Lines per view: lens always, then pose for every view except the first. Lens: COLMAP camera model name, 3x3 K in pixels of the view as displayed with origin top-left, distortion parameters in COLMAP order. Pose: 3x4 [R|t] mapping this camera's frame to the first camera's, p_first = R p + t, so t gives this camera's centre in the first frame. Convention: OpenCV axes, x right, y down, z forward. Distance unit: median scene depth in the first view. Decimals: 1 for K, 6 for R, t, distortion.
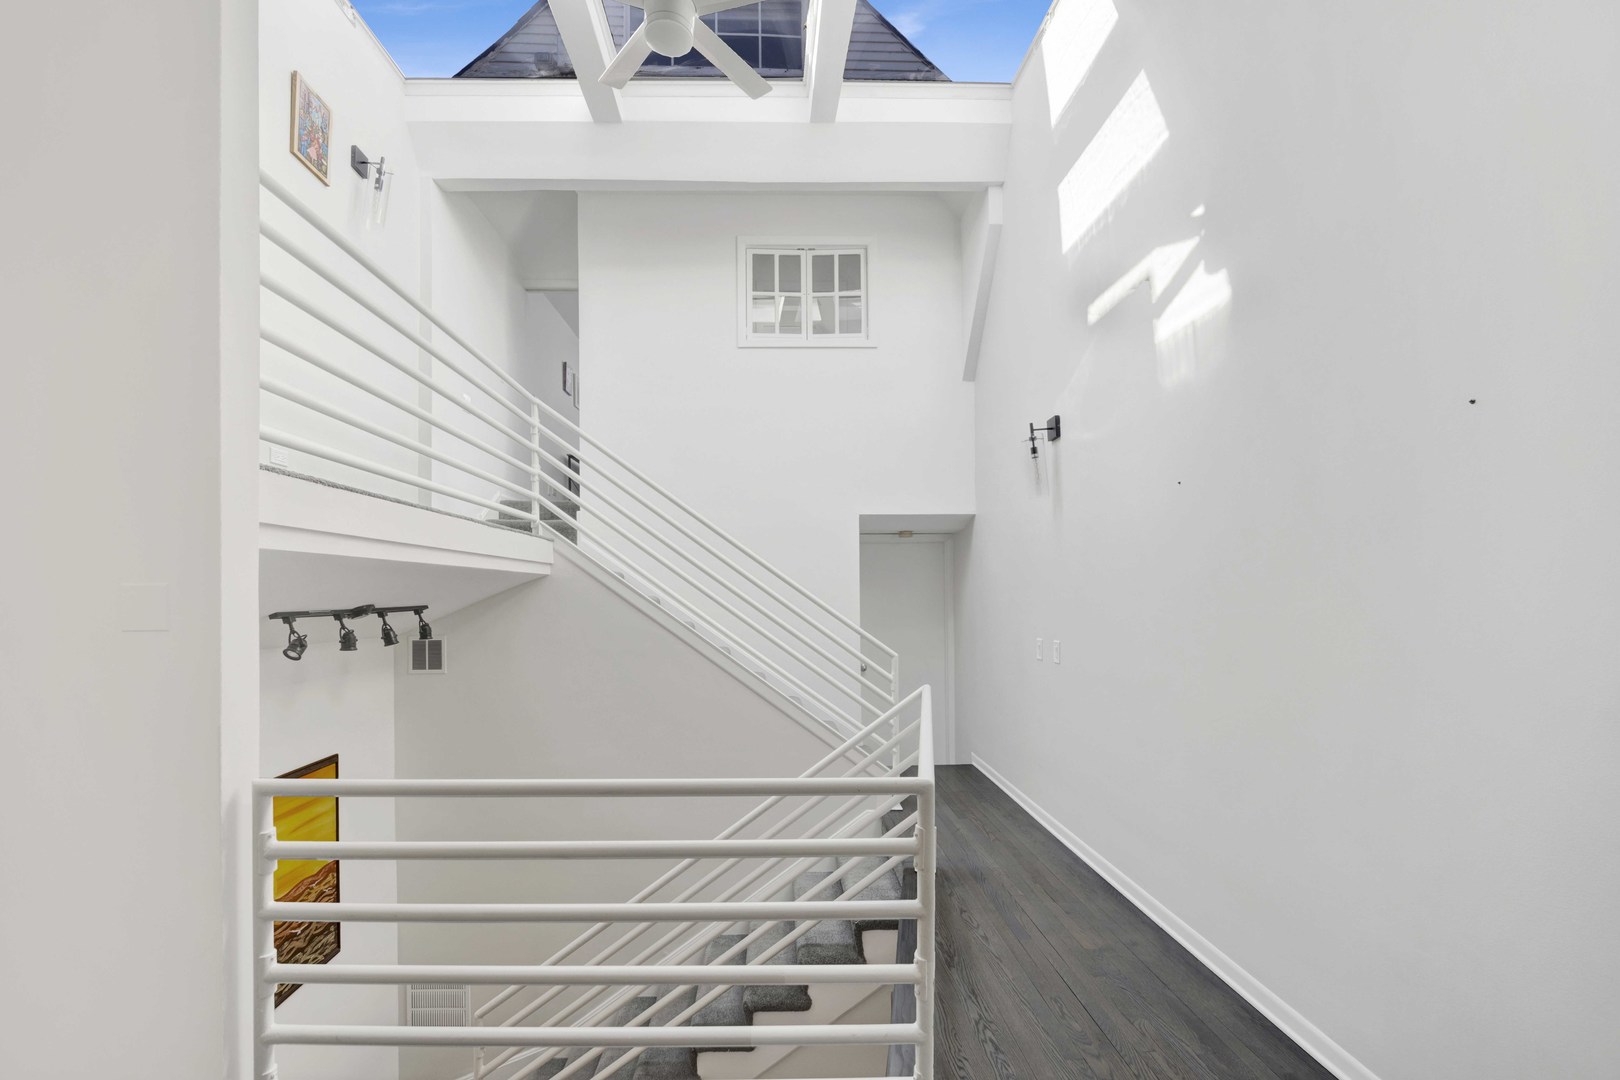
lens RADIAL K [[731.2, 0, 842.3], [0, 731.2, 598.3], [0, 0, 1]] dist [-0.014437, -0.000241]
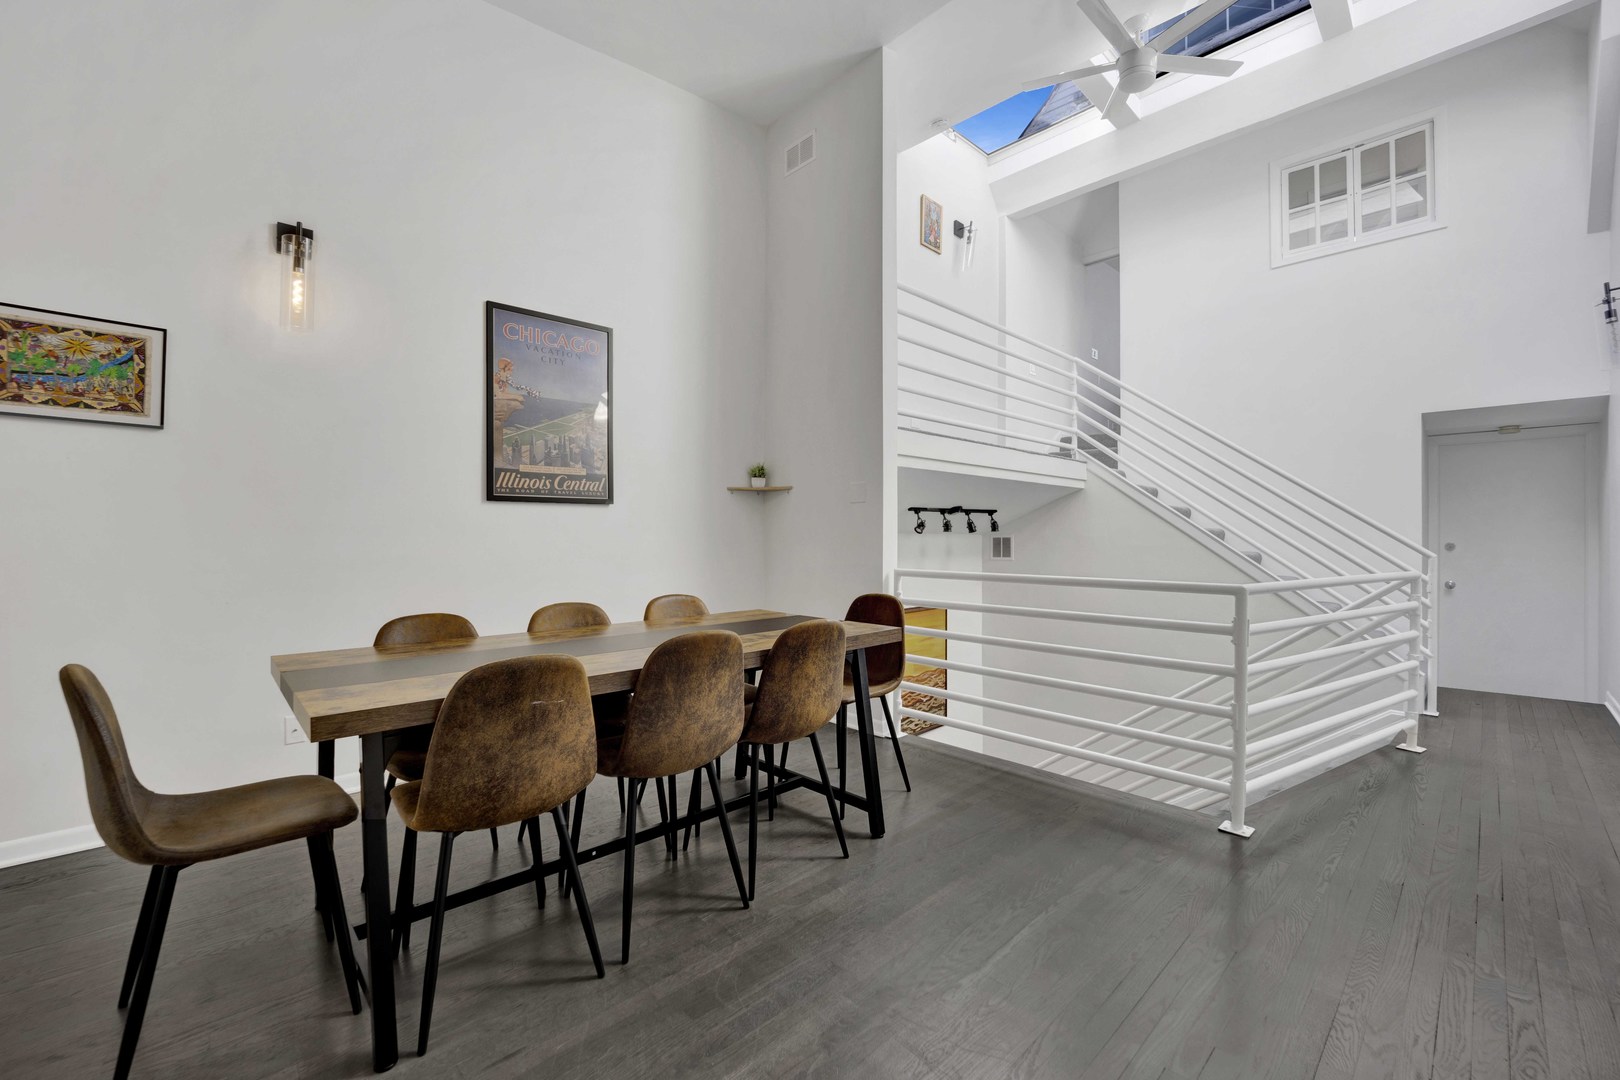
lens RADIAL K [[697.2, 0, 810.5], [0, 697.2, 550.6], [0, 0, 1]] dist [-0.012996, -0.000468]
pose [[0.665545, 0.016687, -0.746171, 0.240612], [0.000966, 0.999730, 0.023219, 0.056281], [0.746357, -0.016174, 0.665349, -0.241703]]
